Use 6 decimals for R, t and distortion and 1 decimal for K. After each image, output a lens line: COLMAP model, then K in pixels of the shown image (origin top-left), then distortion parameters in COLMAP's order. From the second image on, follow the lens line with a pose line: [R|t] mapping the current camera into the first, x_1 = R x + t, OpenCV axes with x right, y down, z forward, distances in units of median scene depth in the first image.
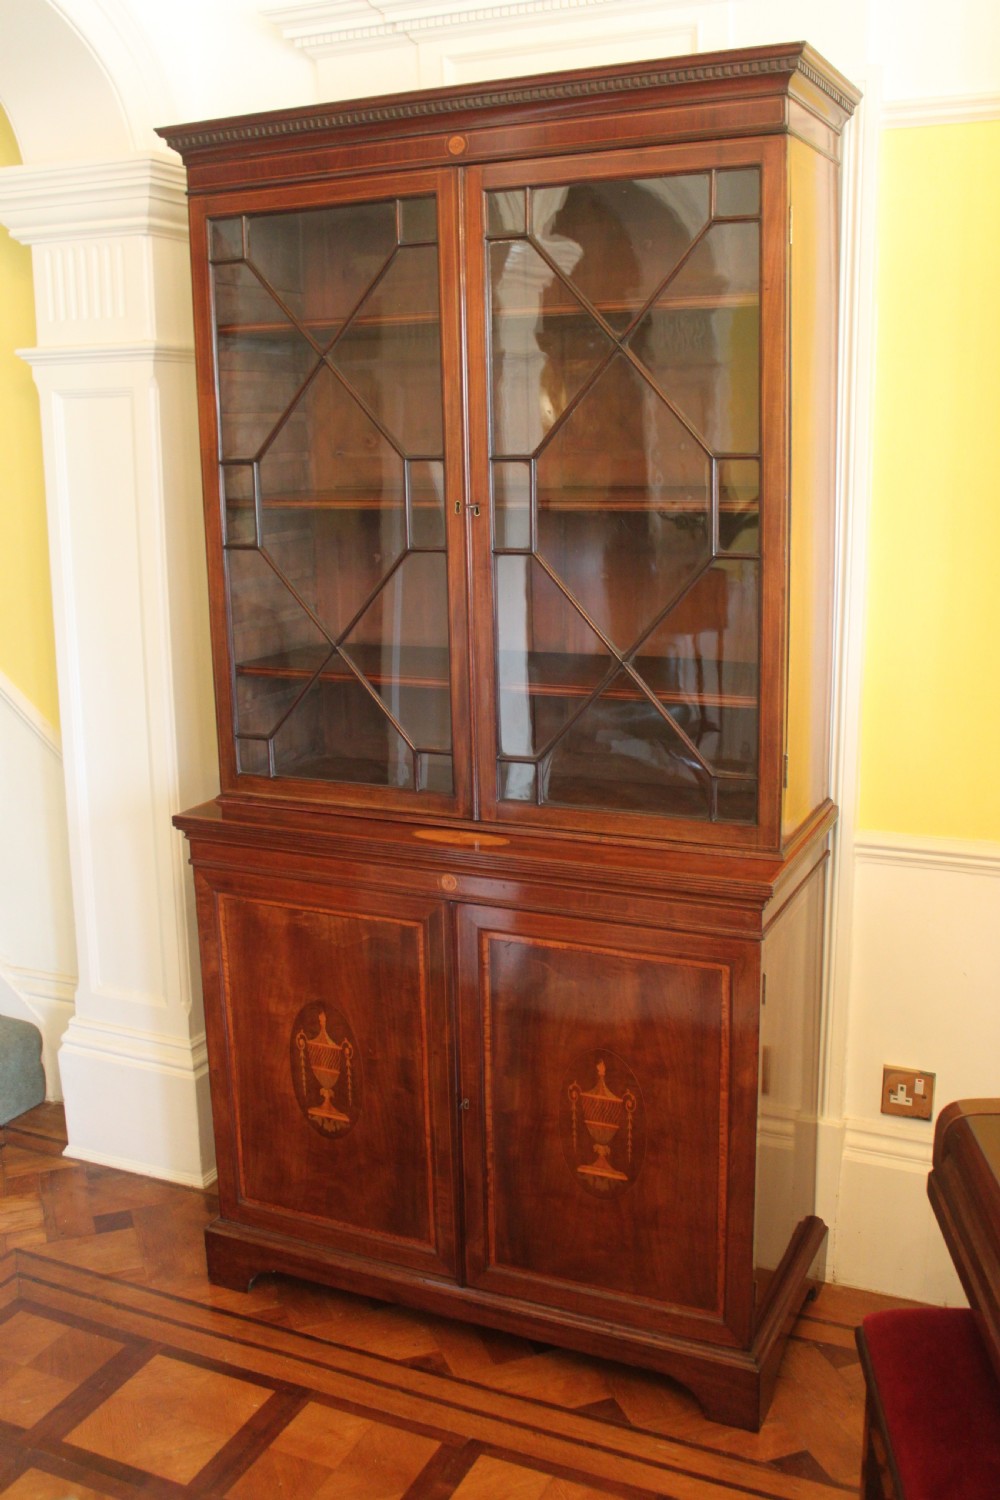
lens RADIAL K [[1441.2, 0, 503.7], [0, 1441.2, 726.8], [0, 0, 1]] dist [-0.127643, 0.109439]
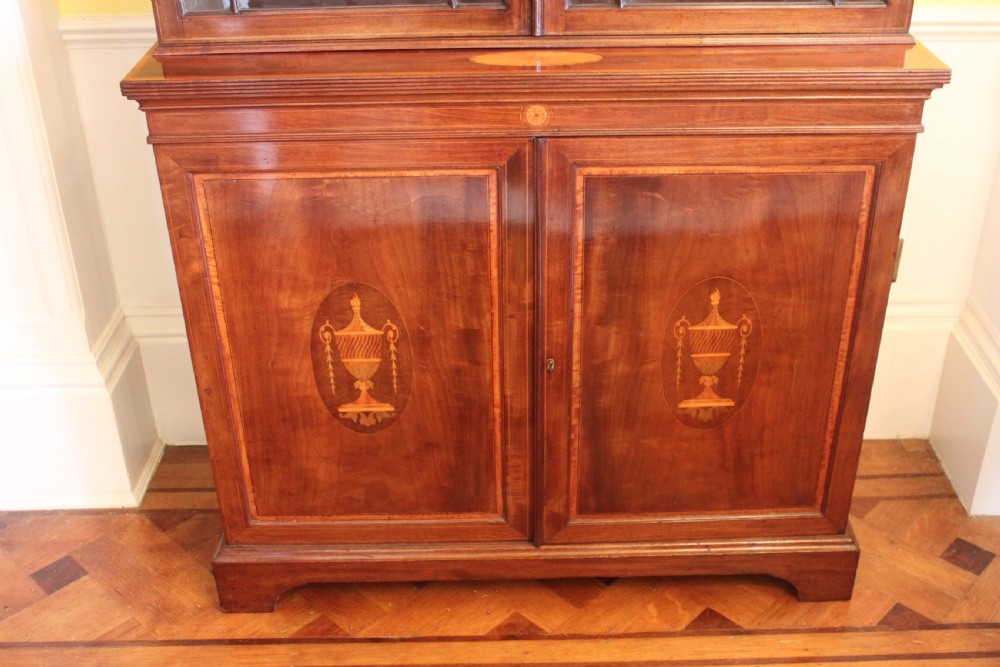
lens RADIAL K [[1133.7, 0, 516.2], [0, 1133.7, 337.3], [0, 0, 1]] dist [-0.106265, 0.123280]
pose [[0.900568, -0.213192, 0.378848, -0.305271], [0.080881, 0.938443, 0.335831, 0.009941], [-0.427124, -0.271797, 0.862376, 0.402253]]
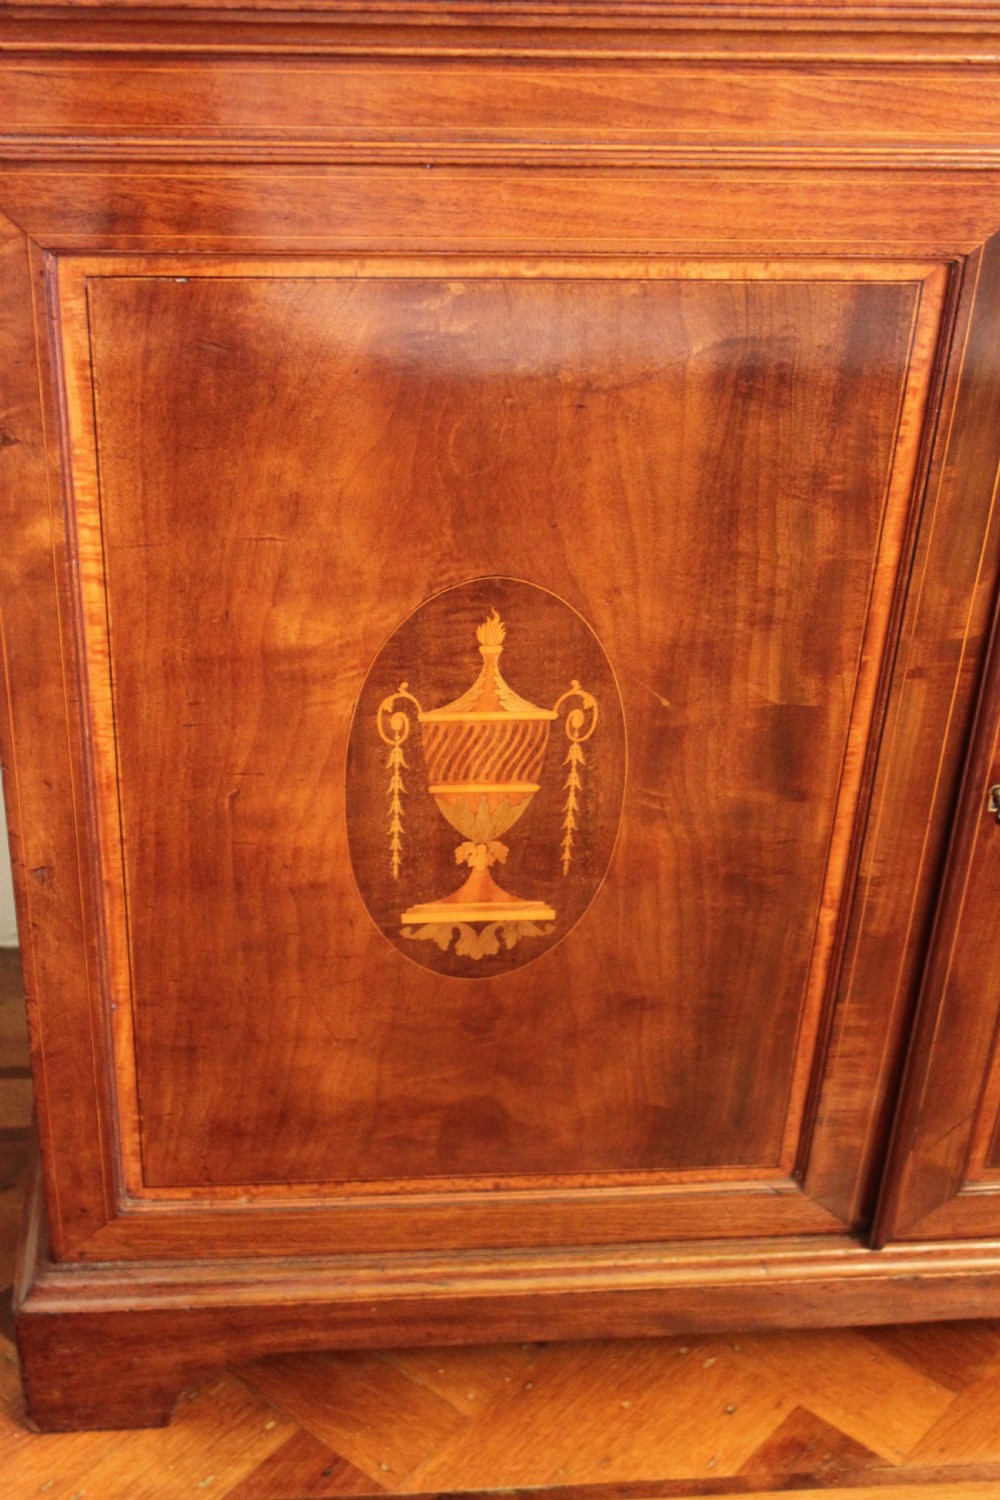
lens RADIAL K [[2266.7, 0, 500.0], [0, 2266.7, 750.0], [0, 0, 1]] dist [-0.023992, 0.026515]
pose [[0.862592, -0.242224, 0.444143, -0.348653], [0.042899, 0.909785, 0.412857, 0.034208], [-0.504078, -0.337074, 0.795165, 0.641543]]
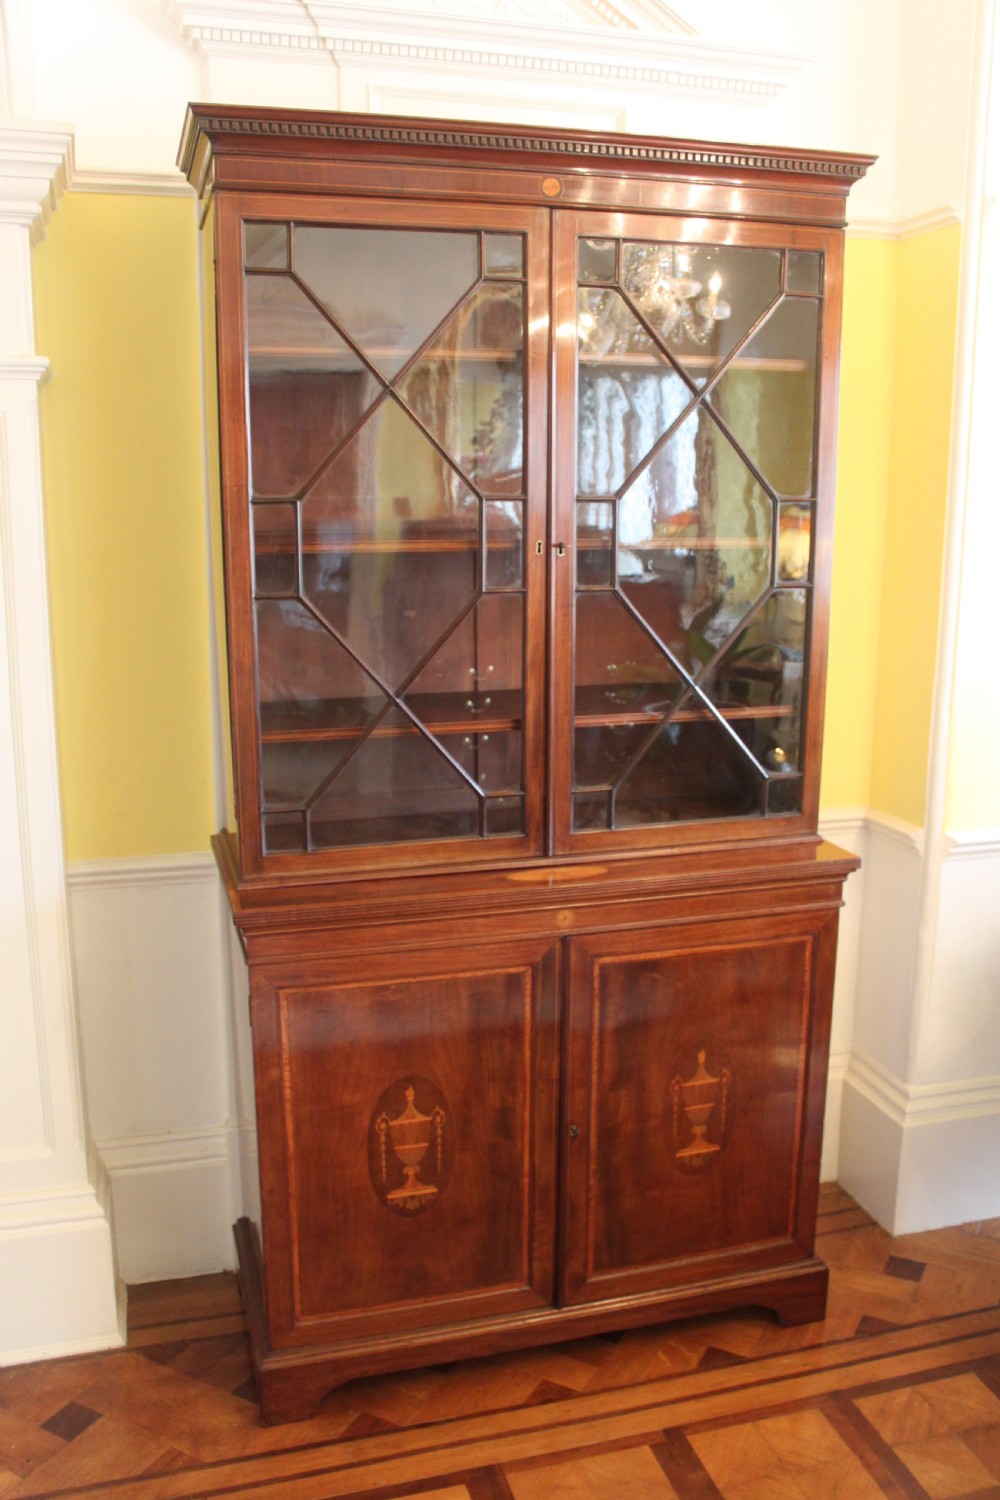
lens RADIAL K [[1341.6, 0, 499.5], [0, 1341.6, 778.7], [0, 0, 1]] dist [-0.156238, 0.145904]
pose [[0.754580, -0.126983, 0.643804, -0.640571], [0.117420, 0.991392, 0.057917, -0.047356], [-0.645617, 0.031893, 0.762995, 0.295957]]
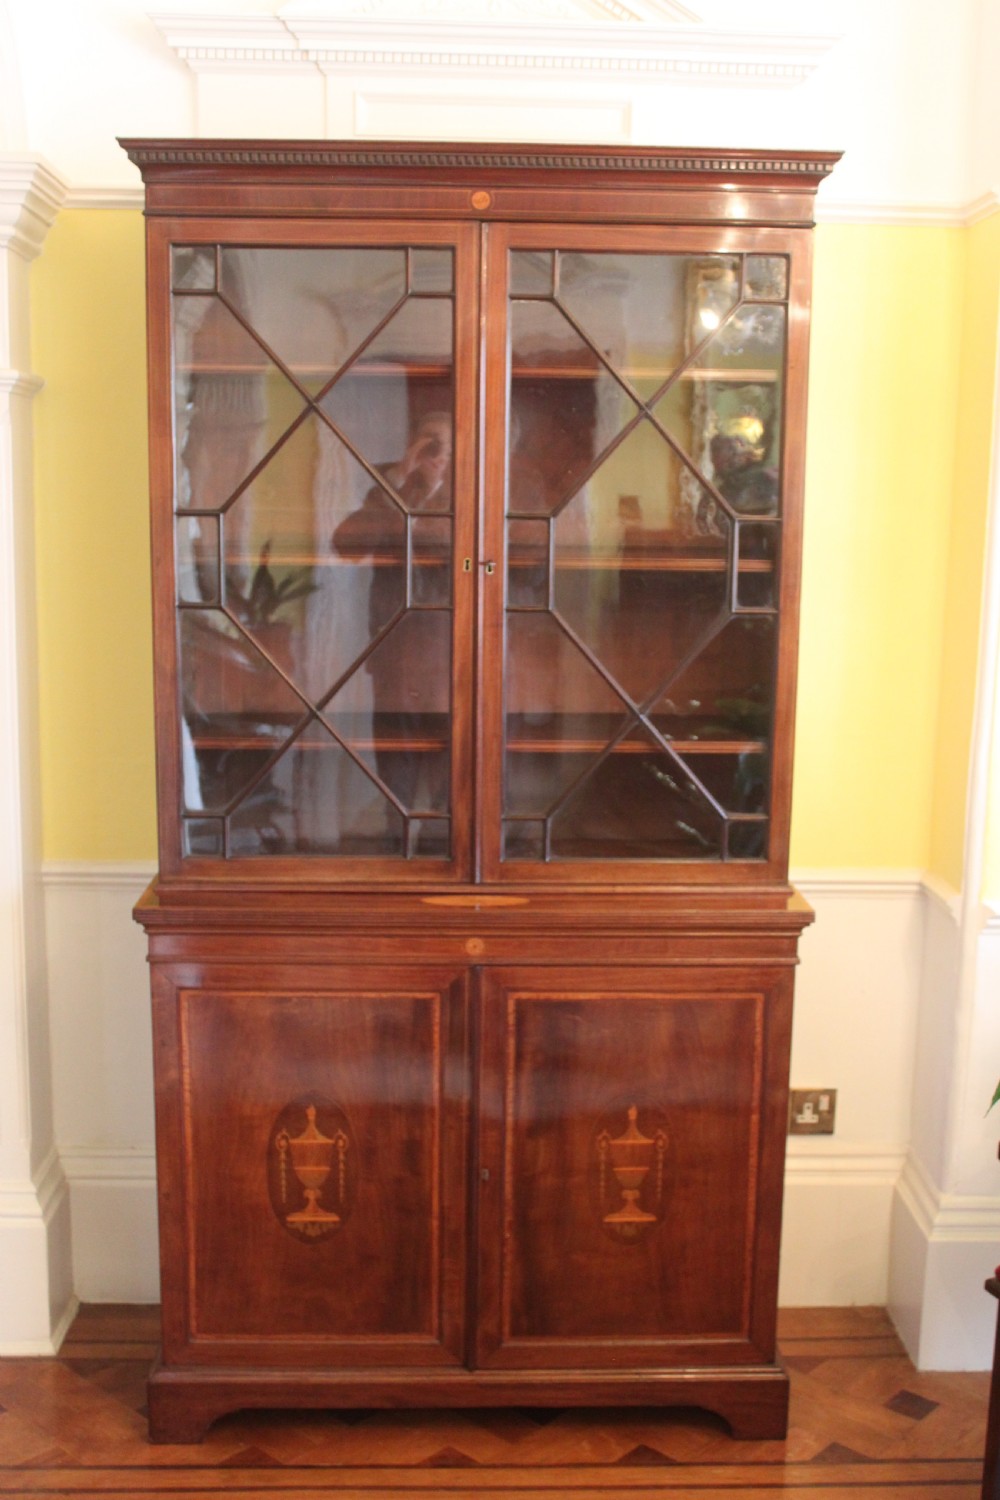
lens RADIAL K [[1700.6, 0, 499.3], [0, 1700.6, 774.4], [0, 0, 1]] dist [-0.106265, 0.123280]
pose [[0.892919, -0.050601, 0.447365, -0.513711], [0.061197, 0.998083, -0.009256, 0.002802], [-0.446039, 0.035642, 0.894304, -0.044138]]
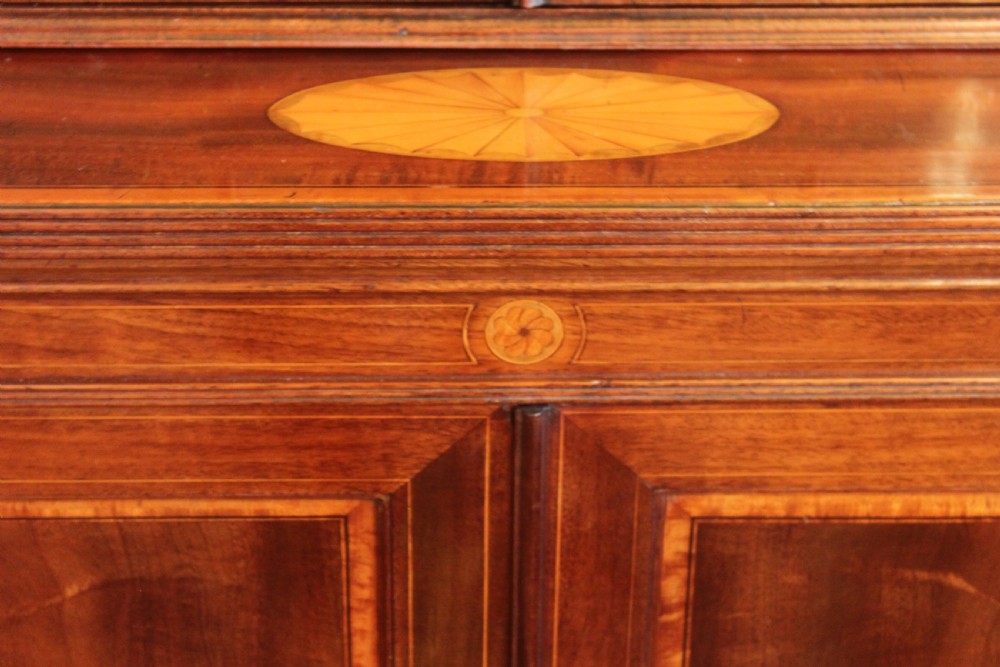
lens RADIAL K [[2361.6, 0, 520.8], [0, 2361.6, 333.8], [0, 0, 1]] dist [0.077231, 0.250386]
pose [[0.893326, -0.223473, 0.389908, -0.170715], [0.059881, 0.919054, 0.389556, -0.029592], [-0.445402, -0.324652, 0.834397, 0.674923]]
